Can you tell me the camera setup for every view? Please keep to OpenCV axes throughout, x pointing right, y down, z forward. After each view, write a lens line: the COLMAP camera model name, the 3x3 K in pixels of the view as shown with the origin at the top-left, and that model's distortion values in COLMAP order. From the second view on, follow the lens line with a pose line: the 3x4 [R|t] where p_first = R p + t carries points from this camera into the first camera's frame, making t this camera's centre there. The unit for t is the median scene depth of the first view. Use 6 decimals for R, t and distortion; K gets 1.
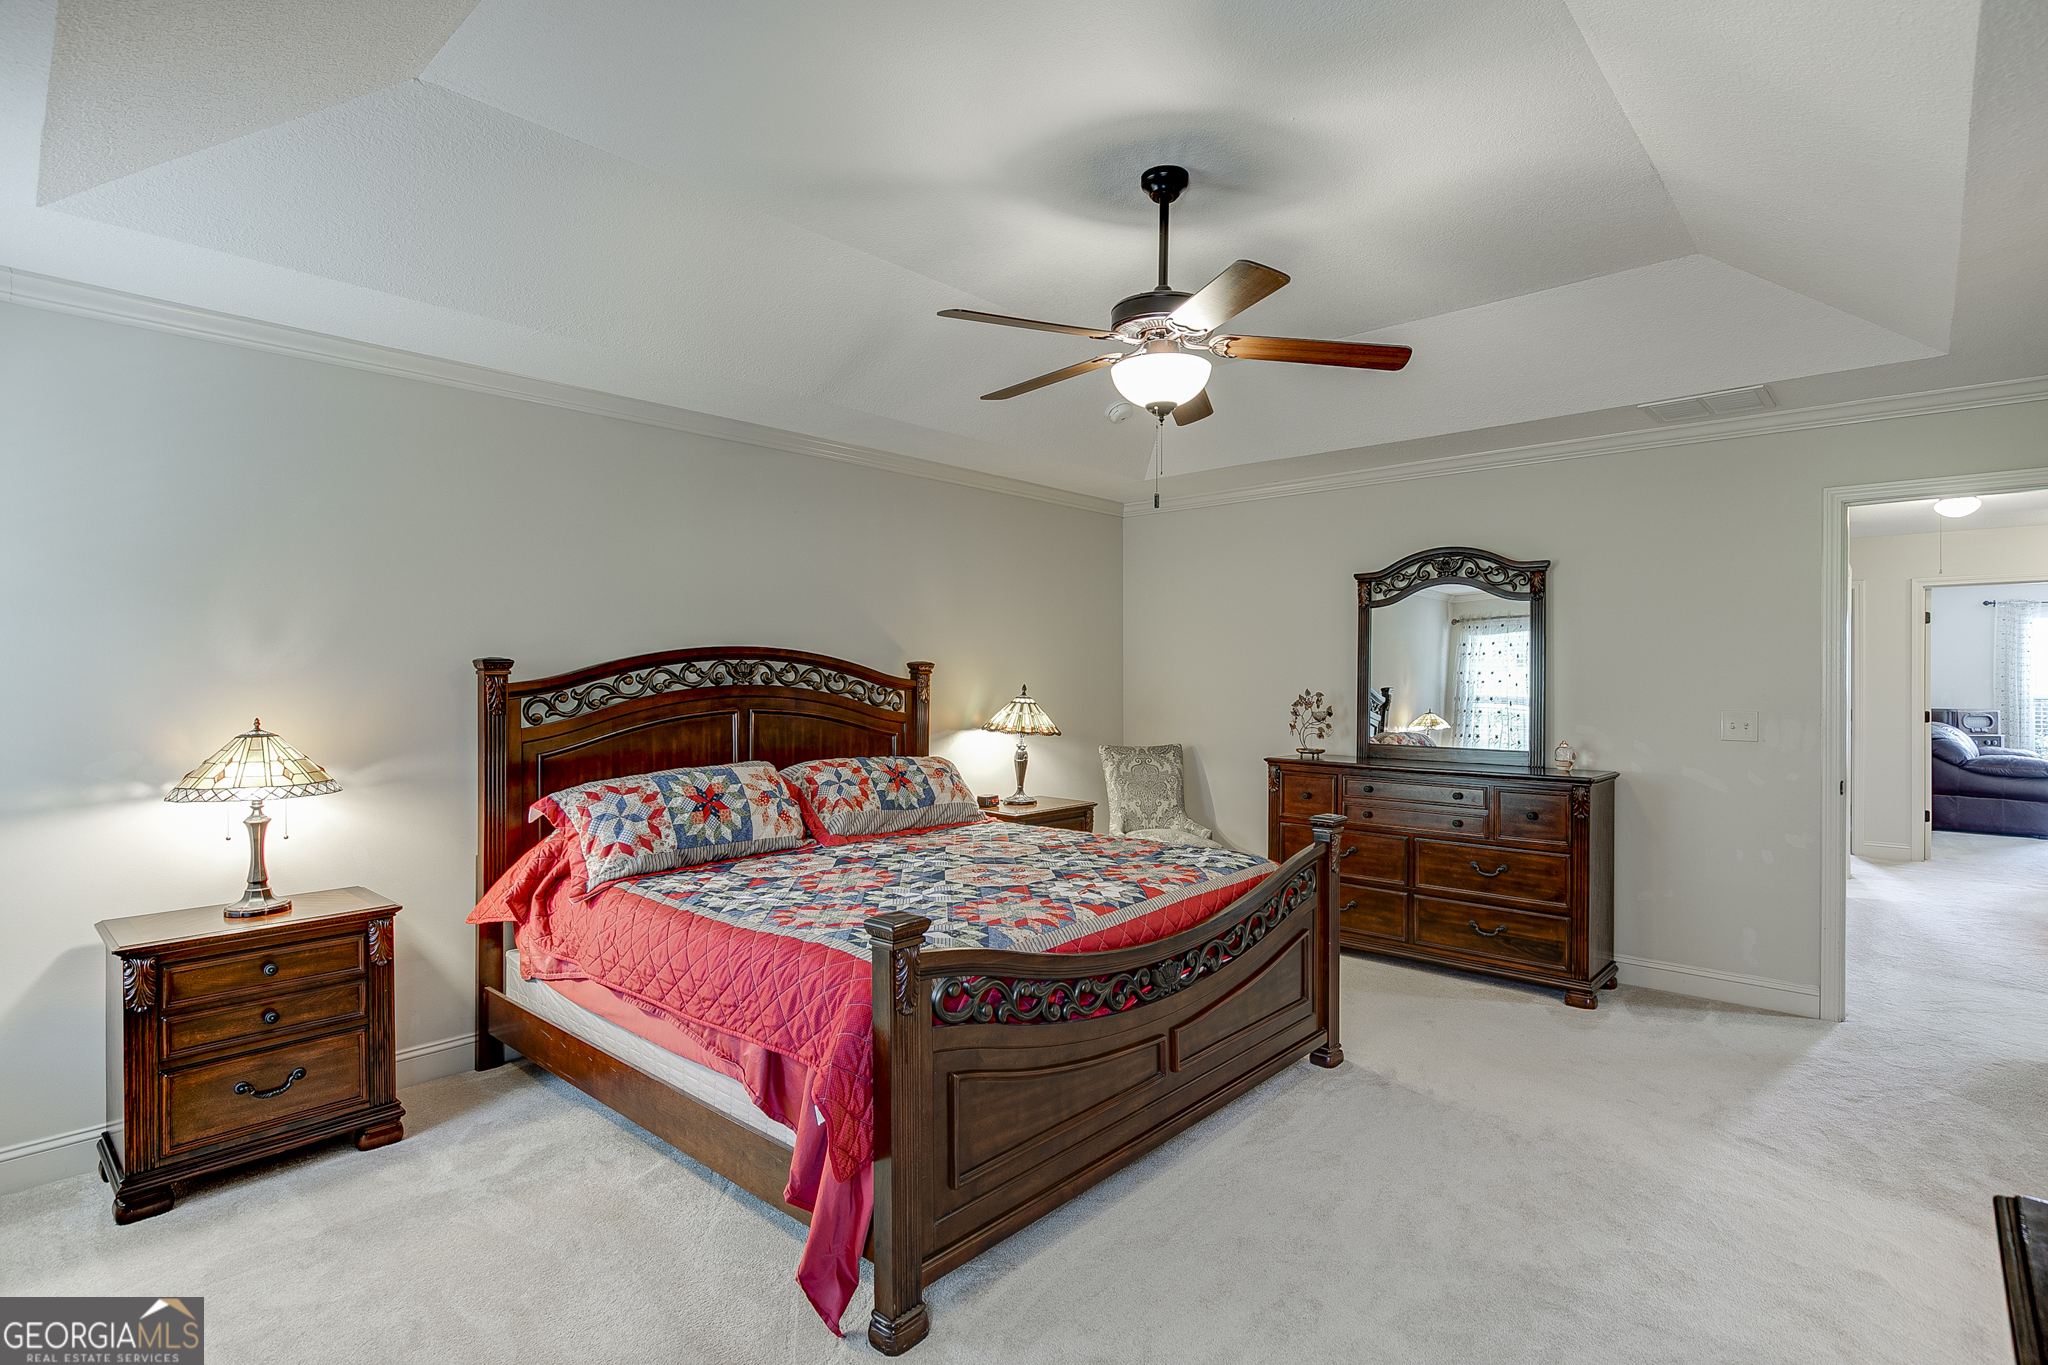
lens RADIAL K [[990.9, 0, 1039.3], [0, 990.9, 674.3], [0, 0, 1]] dist [-0.013714, 0.002737]
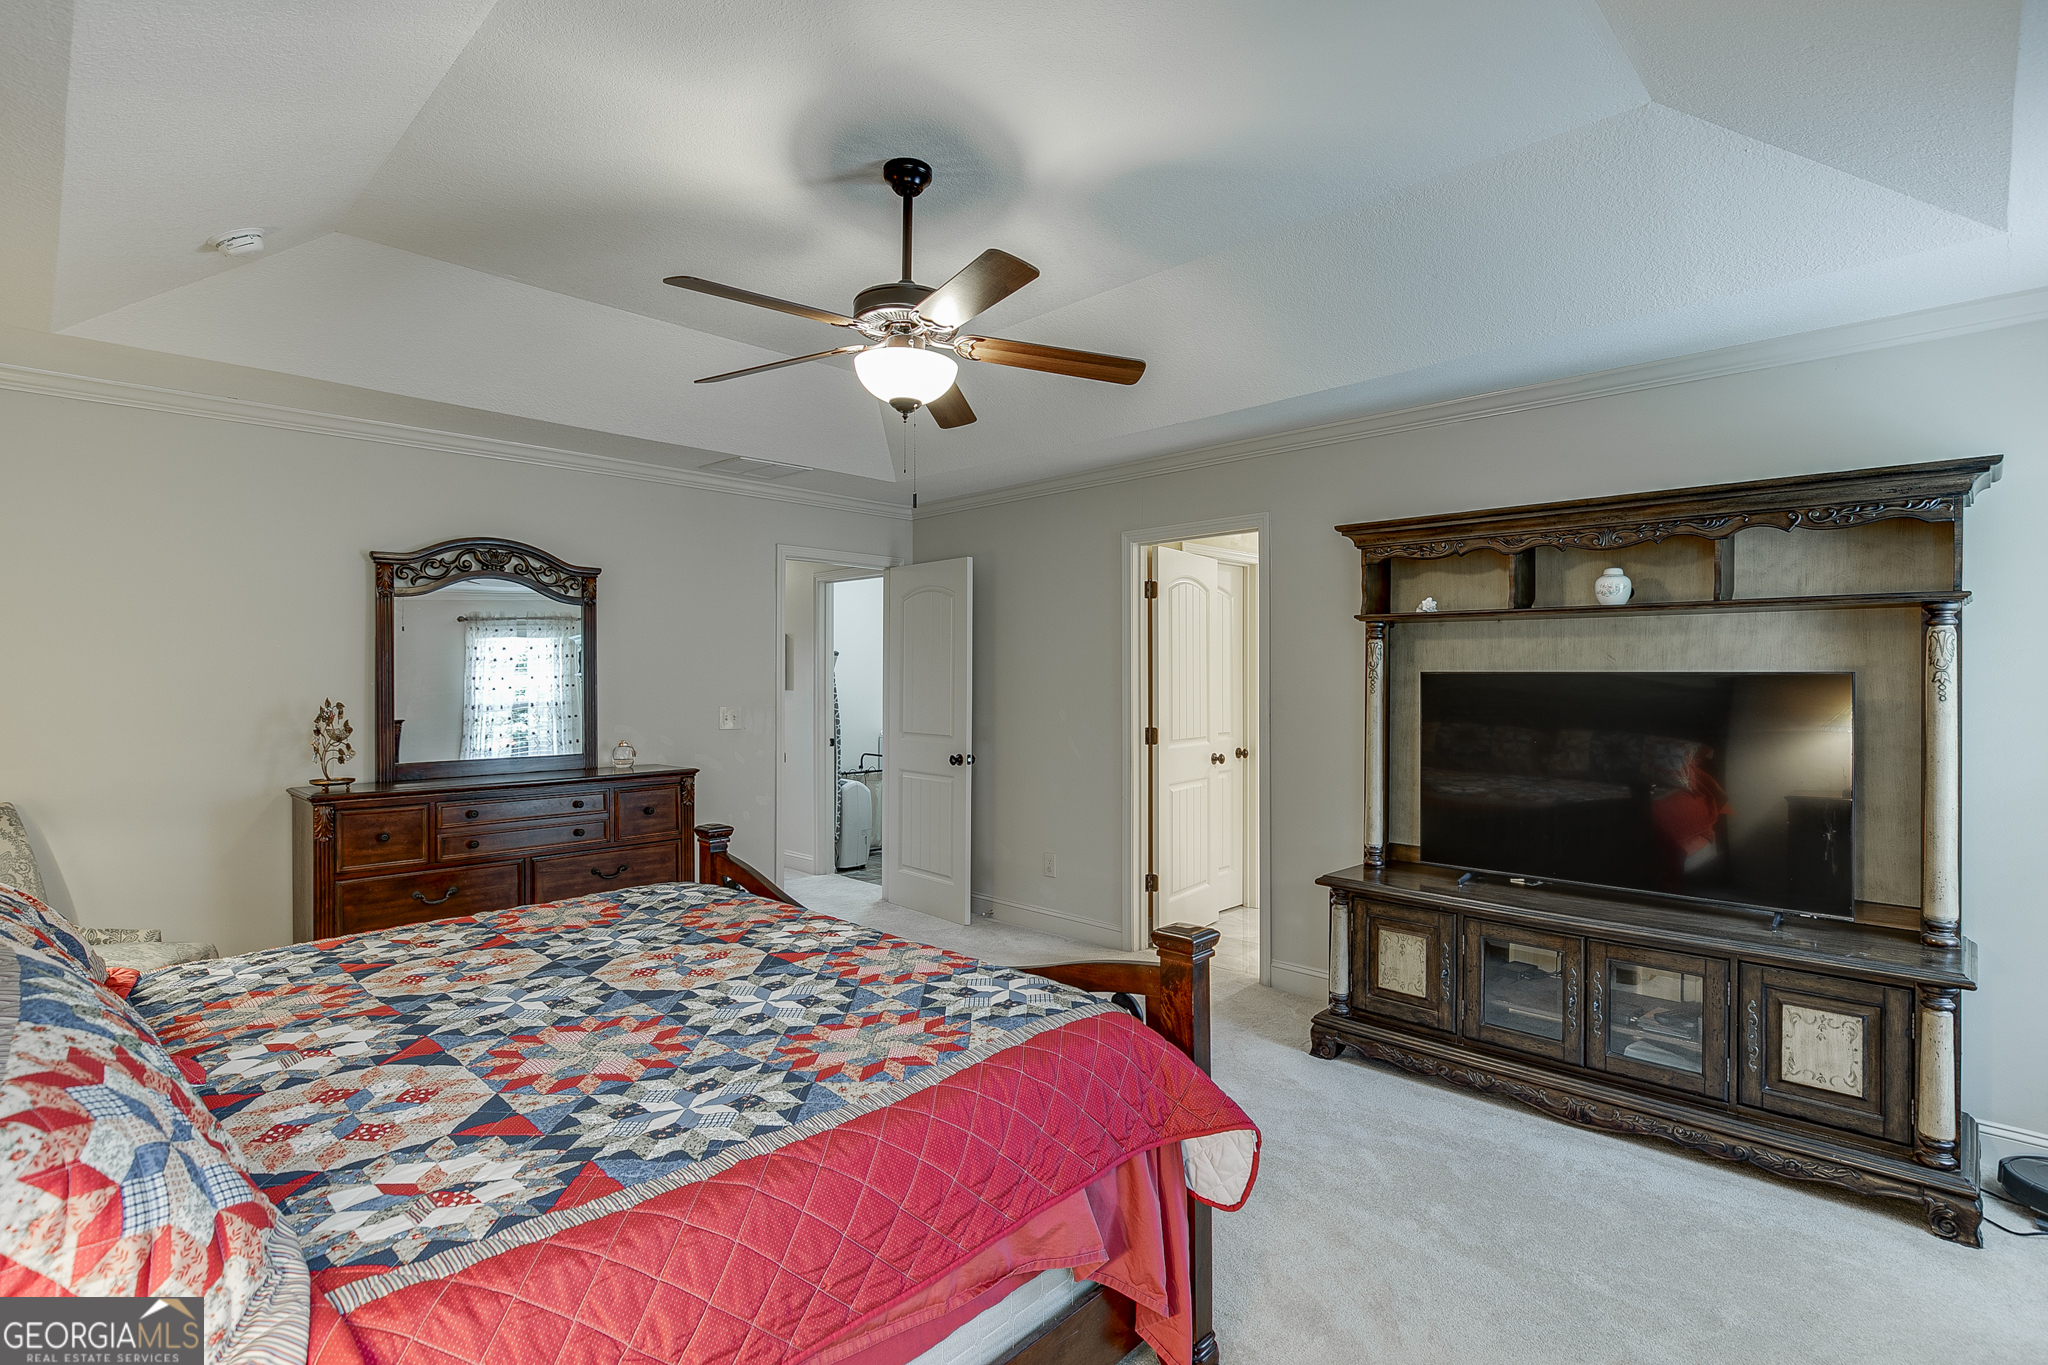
lens RADIAL K [[990.9, 0, 1035.1], [0, 990.9, 675.7], [0, 0, 1]] dist [-0.013714, 0.002737]
pose [[0.041182, 0.003161, 0.999147, -0.474377], [0.005431, 0.999980, -0.003388, 0.003346], [-0.999137, 0.005566, 0.041164, 0.469320]]
